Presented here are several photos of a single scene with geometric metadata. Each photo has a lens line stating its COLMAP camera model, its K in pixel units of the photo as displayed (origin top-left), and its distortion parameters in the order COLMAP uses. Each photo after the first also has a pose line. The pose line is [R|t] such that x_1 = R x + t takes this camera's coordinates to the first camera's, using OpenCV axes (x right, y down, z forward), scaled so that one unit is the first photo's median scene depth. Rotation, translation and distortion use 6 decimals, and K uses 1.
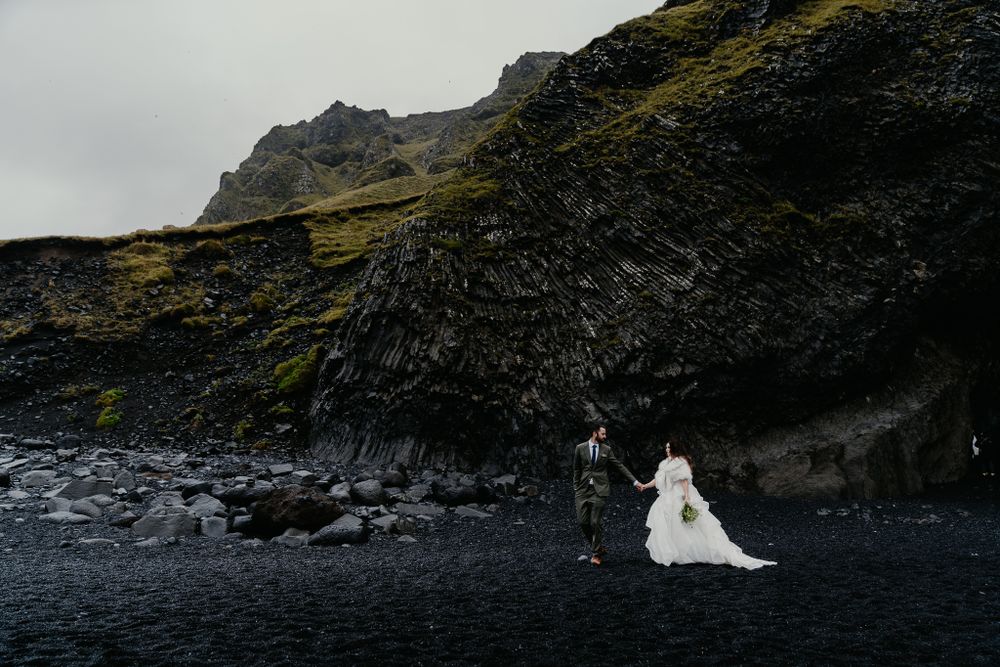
lens RADIAL K [[684.4, 0, 500.2], [0, 684.4, 335.1], [0, 0, 1]] dist [0.006210, 0.001943]
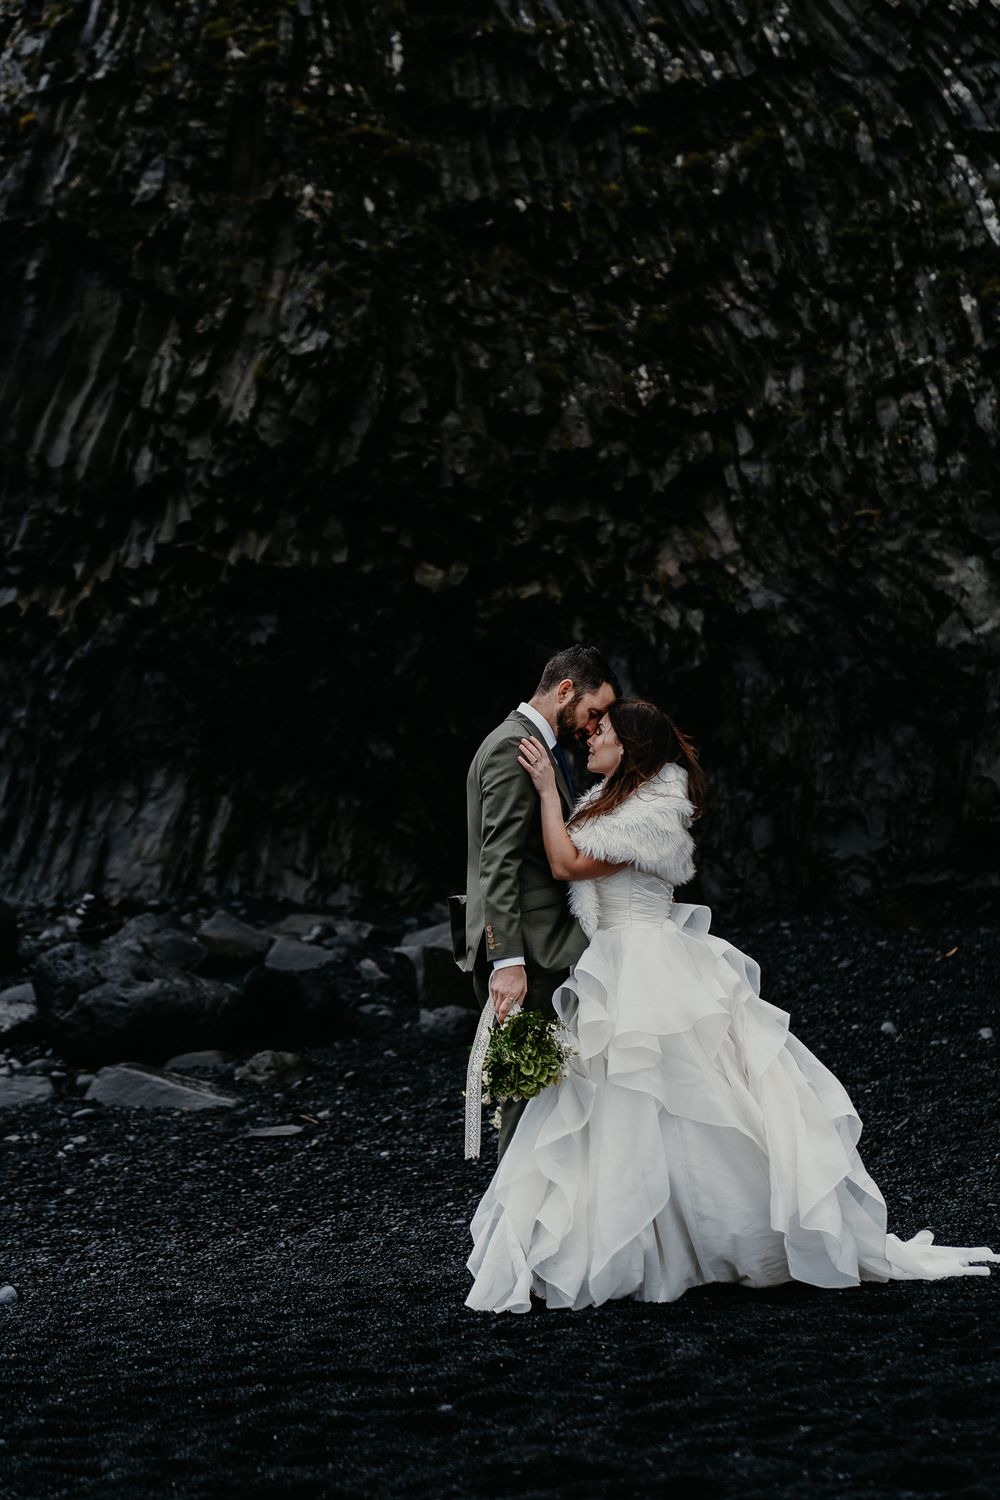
lens RADIAL K [[3014.2, 0, 499.9], [0, 3014.2, 747.8], [0, 0, 1]] dist [0.053991, 0.000000]
pose [[0.980611, -0.070291, -0.182926, 0.151982], [0.095983, 0.986102, 0.135614, 0.015419], [0.170851, -0.150542, 0.973728, 0.046218]]
